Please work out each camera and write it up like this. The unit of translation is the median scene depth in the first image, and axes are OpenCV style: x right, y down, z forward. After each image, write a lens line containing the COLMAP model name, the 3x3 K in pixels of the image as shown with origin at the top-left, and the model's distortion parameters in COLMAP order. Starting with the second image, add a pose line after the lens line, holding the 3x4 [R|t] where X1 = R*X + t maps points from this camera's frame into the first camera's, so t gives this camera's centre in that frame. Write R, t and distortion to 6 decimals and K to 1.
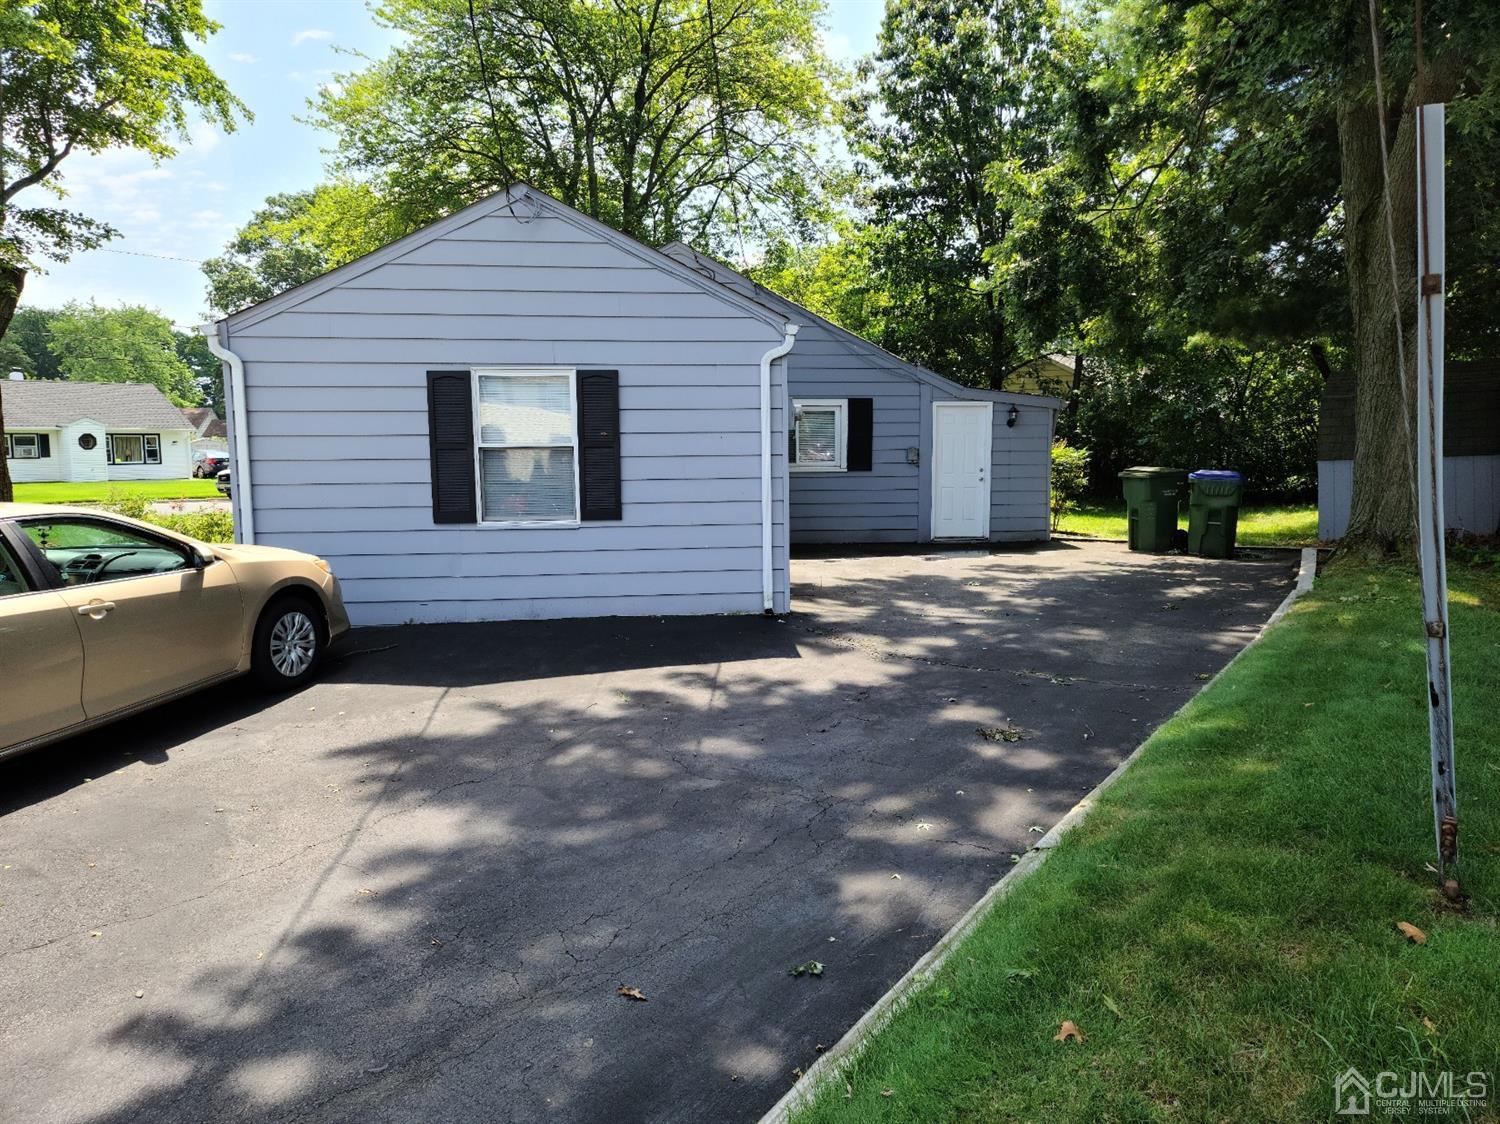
lens RADIAL K [[1091.0, 0, 750.0], [0, 1091.0, 562.0], [0, 0, 1]] dist [0.091588, -0.074897]
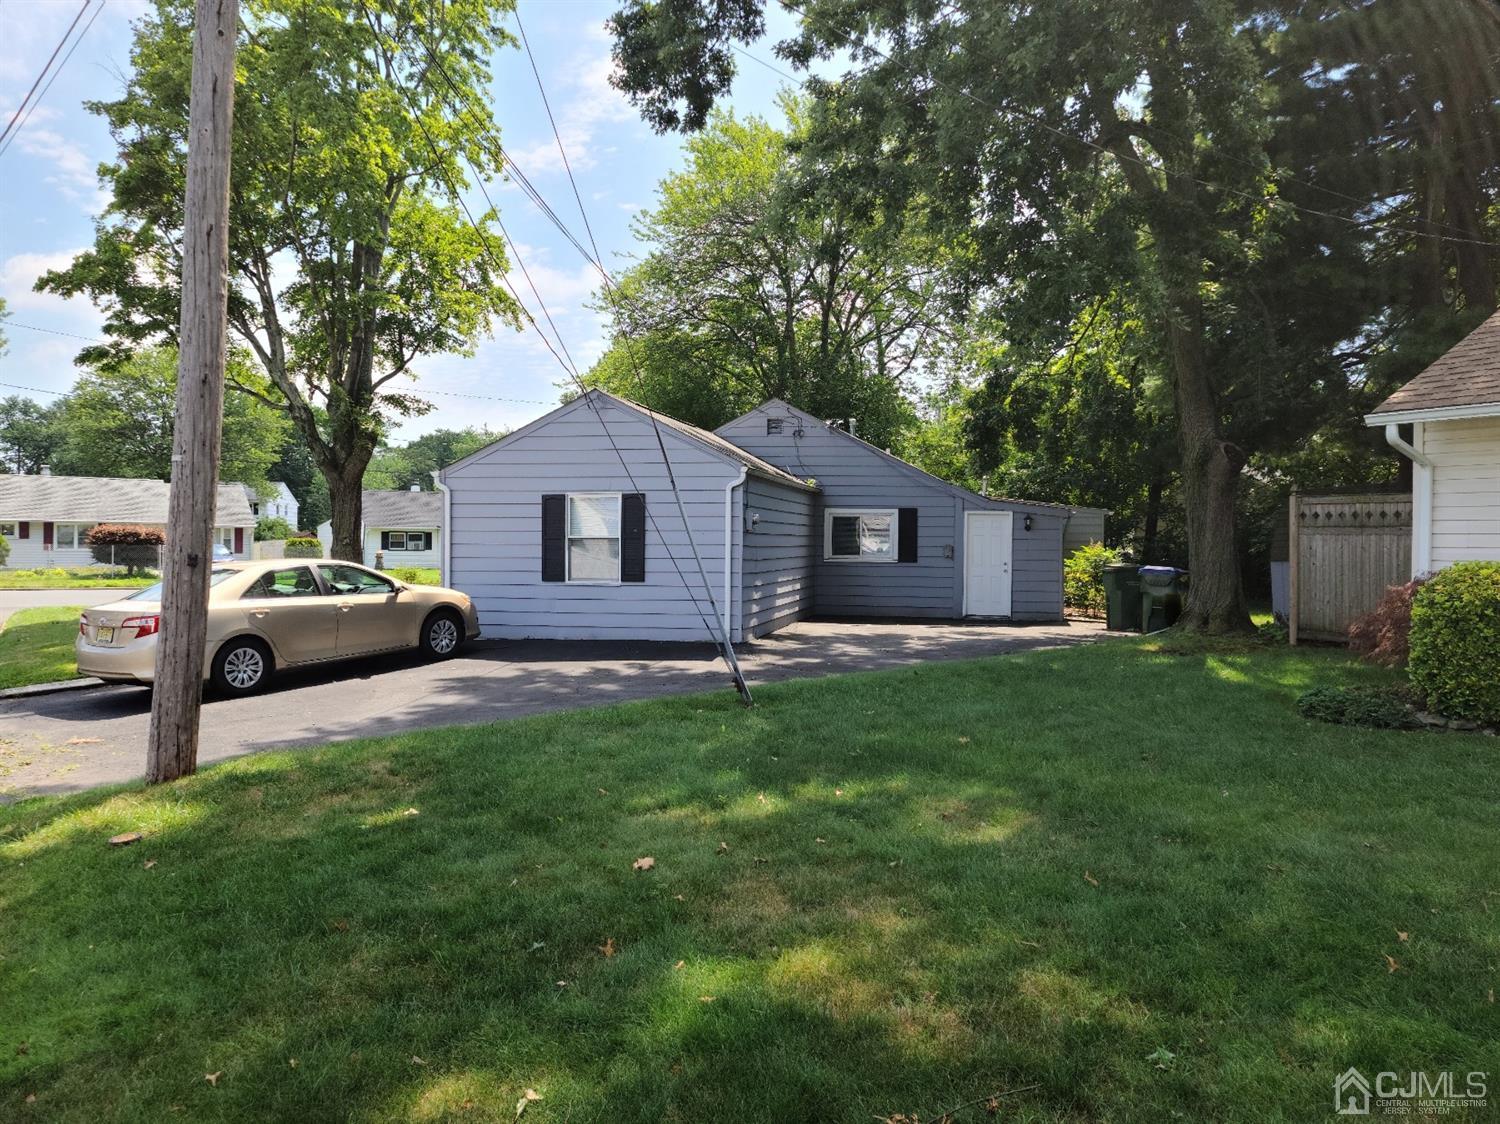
lens RADIAL K [[1091.0, 0, 750.0], [0, 1091.0, 562.0], [0, 0, 1]] dist [0.091588, -0.074897]
pose [[0.955363, 0.018494, -0.294856, 0.527620], [-0.045902, 0.995211, -0.086305, 0.068006], [0.291847, 0.095987, 0.951636, -0.546396]]
